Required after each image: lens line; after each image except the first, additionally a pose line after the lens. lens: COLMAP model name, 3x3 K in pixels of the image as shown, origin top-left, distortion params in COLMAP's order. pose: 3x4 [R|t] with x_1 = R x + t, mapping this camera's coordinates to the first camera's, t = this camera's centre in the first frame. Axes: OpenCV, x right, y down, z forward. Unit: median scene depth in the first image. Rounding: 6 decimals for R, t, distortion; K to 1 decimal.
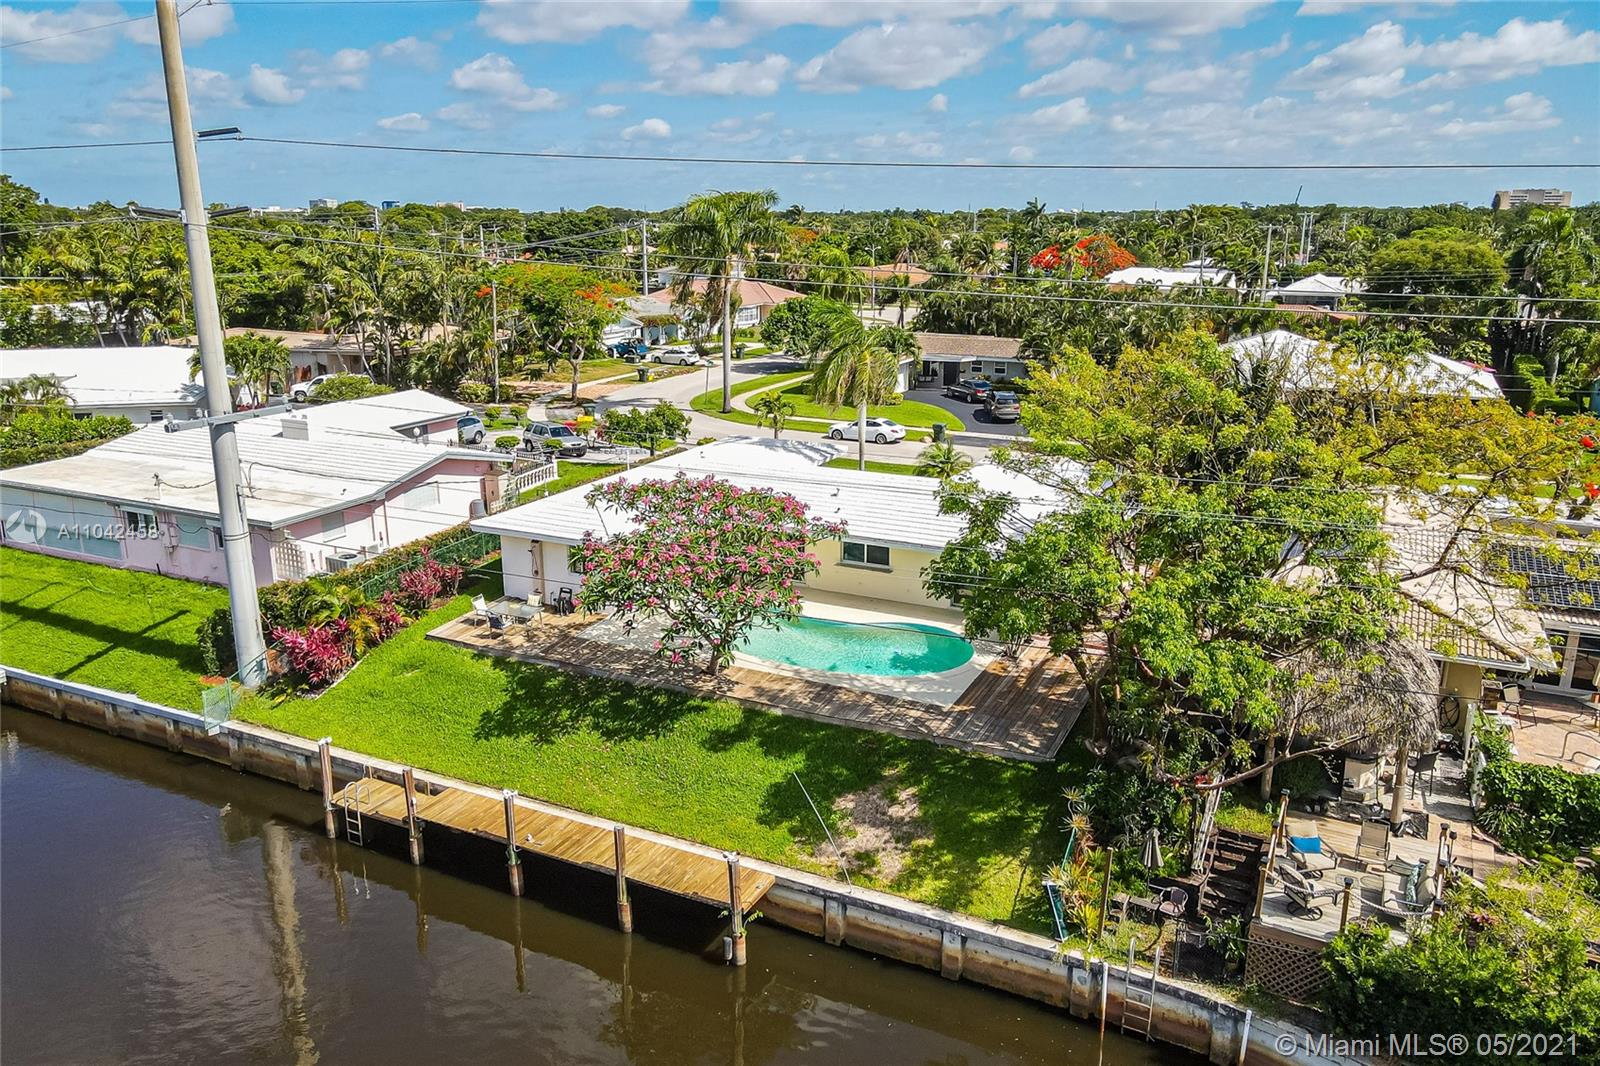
lens RADIAL K [[1169.6, 0, 797.0], [0, 1169.6, 497.1], [0, 0, 1]] dist [0.008181, 0.009491]
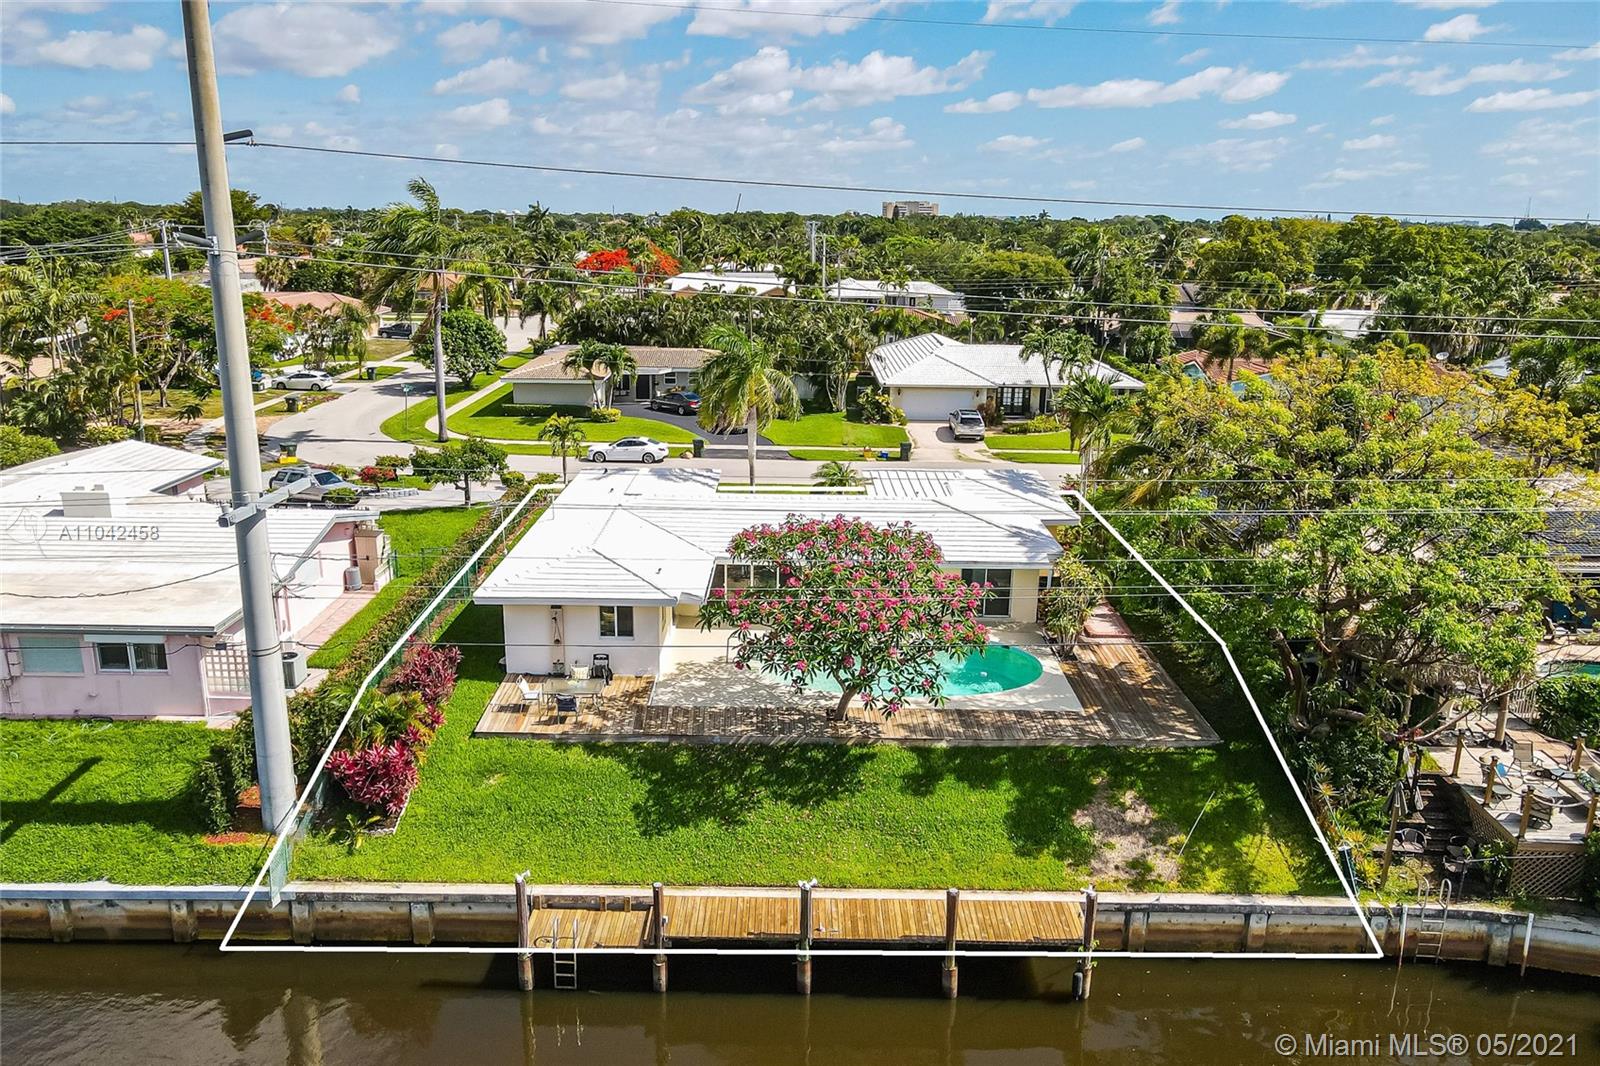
lens RADIAL K [[1156.4, 0, 800.0], [0, 1156.4, 533.0], [0, 0, 1]] dist [-0.000050, 0.022476]
pose [[0.898991, -0.102260, 0.425863, -0.527976], [0.089867, 0.994740, 0.049153, -0.053964], [-0.428649, -0.005917, 0.903452, 0.171848]]
